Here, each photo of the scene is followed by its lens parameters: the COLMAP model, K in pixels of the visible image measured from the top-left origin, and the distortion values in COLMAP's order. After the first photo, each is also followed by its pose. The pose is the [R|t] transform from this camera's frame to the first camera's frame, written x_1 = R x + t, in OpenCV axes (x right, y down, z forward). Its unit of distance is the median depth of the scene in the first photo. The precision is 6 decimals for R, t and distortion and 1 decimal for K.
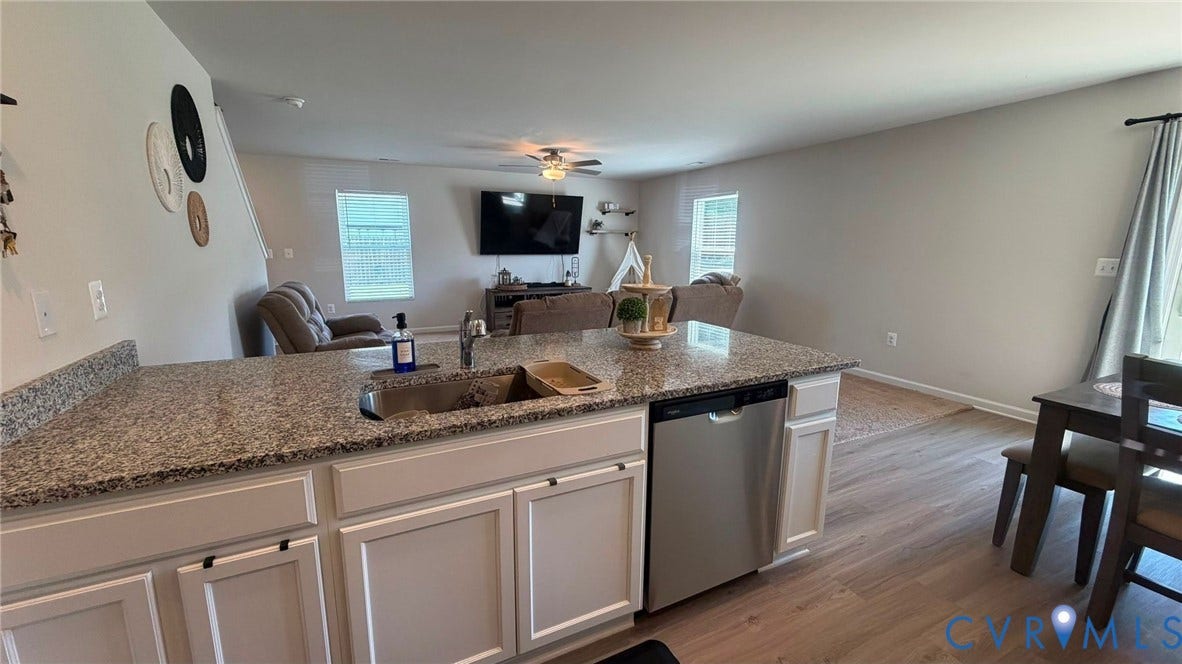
lens RADIAL K [[469.1, 0, 592.7], [0, 469.1, 331.3], [0, 0, 1]] dist [0.000297, 0.000570]
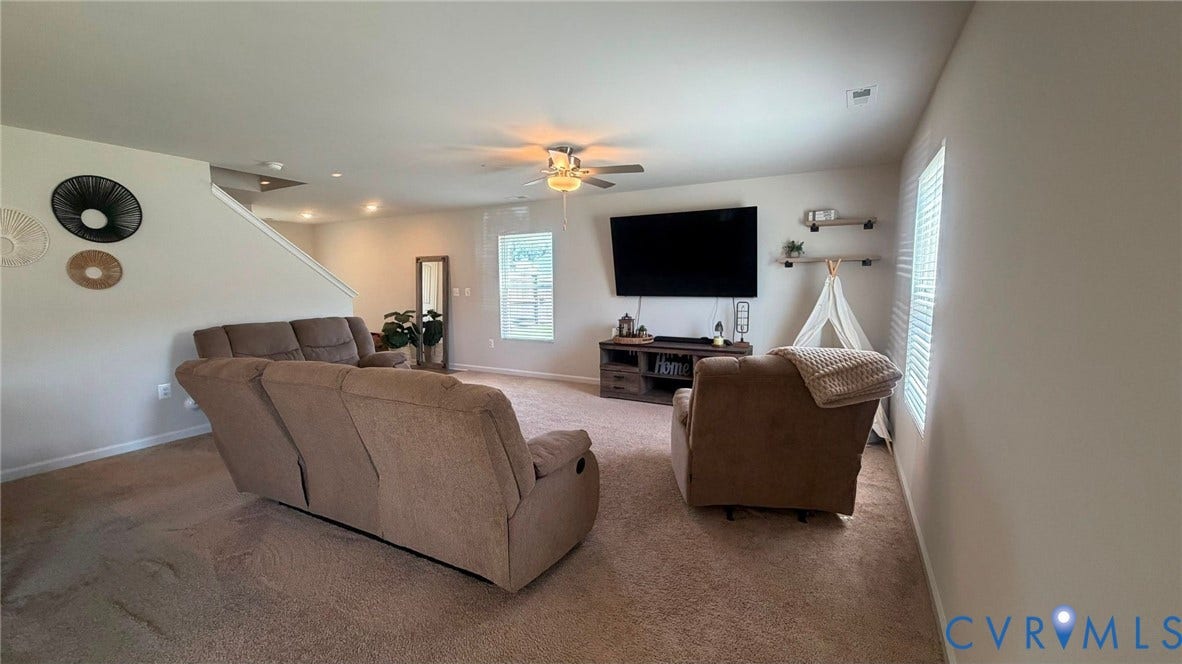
lens RADIAL K [[469.1, 0, 593.2], [0, 469.1, 331.8], [0, 0, 1]] dist [0.000297, 0.000570]
pose [[0.584874, 0.079580, -0.807211, 0.370359], [-0.136652, 0.990618, -0.001352, -0.090184], [0.799530, 0.111098, 0.590261, 0.472817]]
